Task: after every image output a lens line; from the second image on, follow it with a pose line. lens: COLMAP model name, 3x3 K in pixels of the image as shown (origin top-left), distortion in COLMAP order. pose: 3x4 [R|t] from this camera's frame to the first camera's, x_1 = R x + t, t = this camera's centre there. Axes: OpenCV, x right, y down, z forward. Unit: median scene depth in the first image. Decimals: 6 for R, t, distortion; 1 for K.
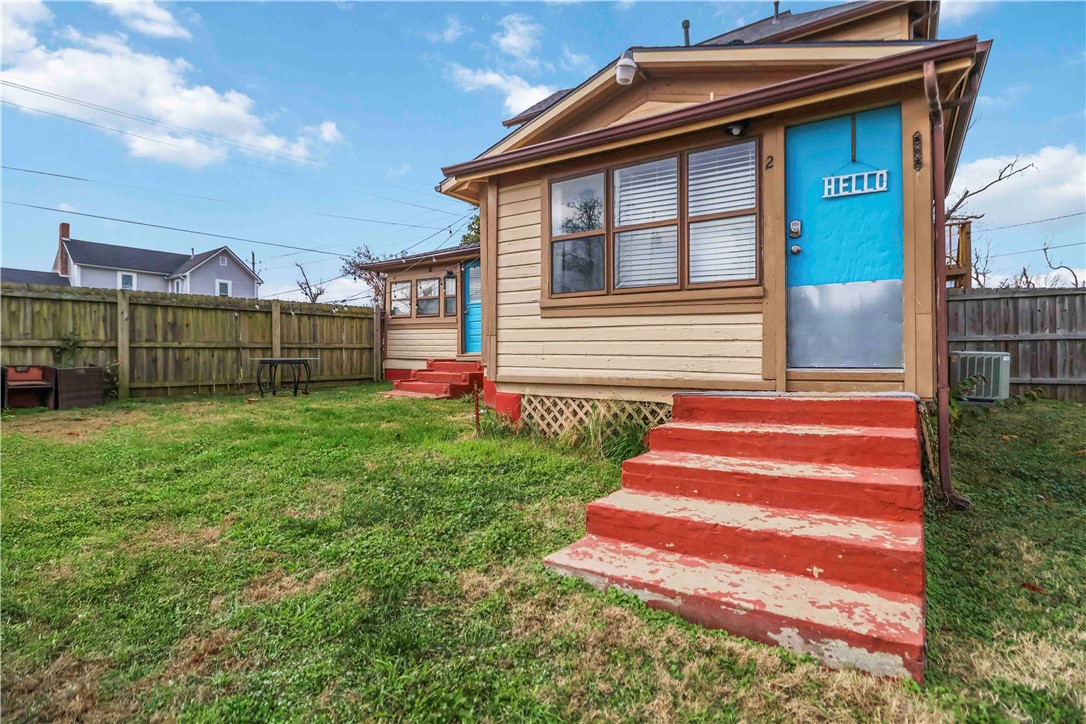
lens RADIAL K [[513.4, 0, 543.0], [0, 513.4, 362.0], [0, 0, 1]] dist [-0.001941, -0.000194]
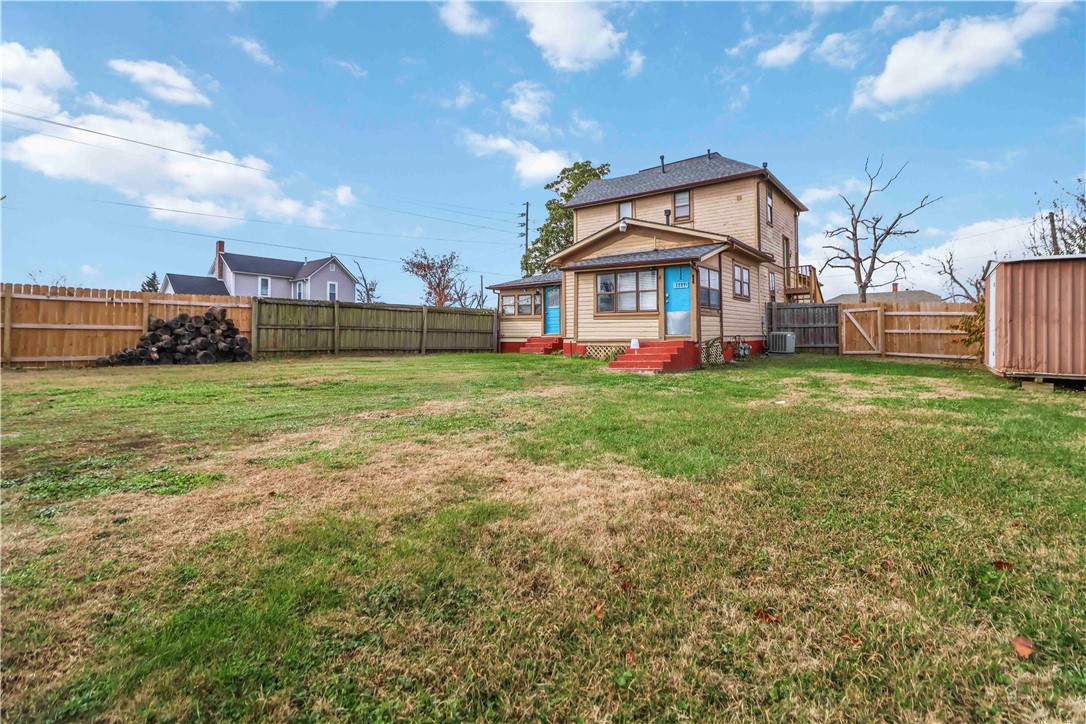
lens RADIAL K [[488.2, 0, 541.0], [0, 488.2, 337.4], [0, 0, 1]] dist [-0.004017, -0.000634]
pose [[0.998603, 0.000785, -0.052834, -0.075200], [-0.001941, 0.999760, -0.021838, 0.038098], [0.052805, 0.021910, 0.998364, -0.872886]]
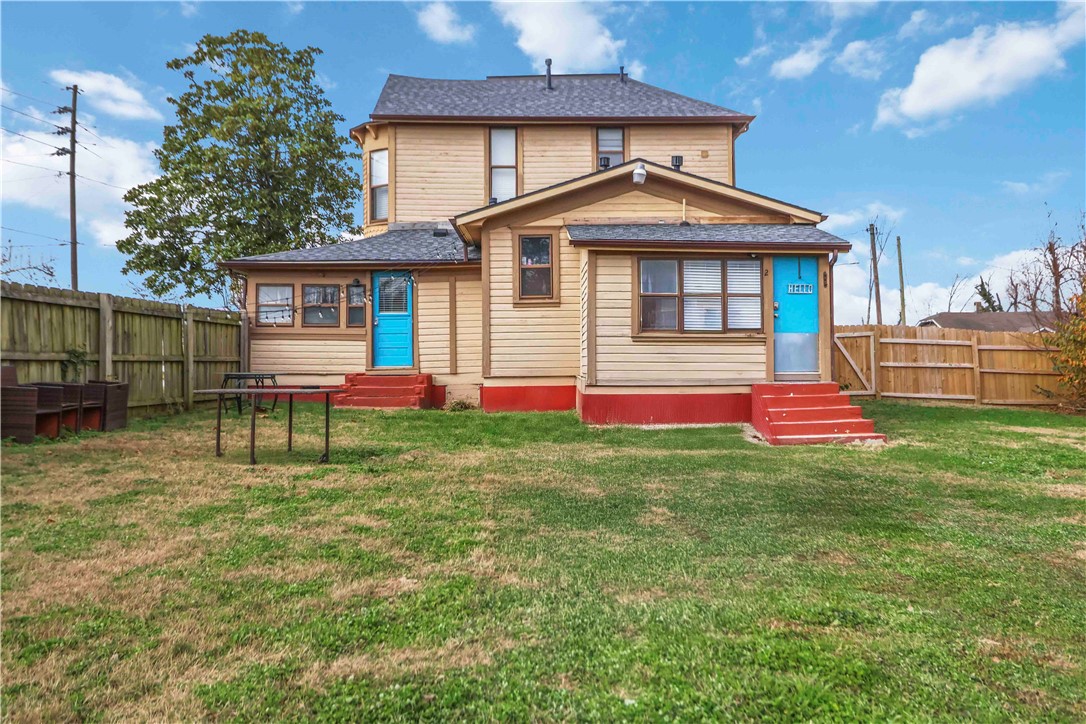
lens RADIAL K [[780.6, 0, 543.0], [0, 780.6, 362.0], [0, 0, 1]] dist [0.030130, -0.000540]
pose [[0.829230, 0.000941, 0.558907, -0.732341], [0.012474, 0.999718, -0.020189, 0.006898], [-0.558768, 0.023713, 0.828985, -0.388770]]
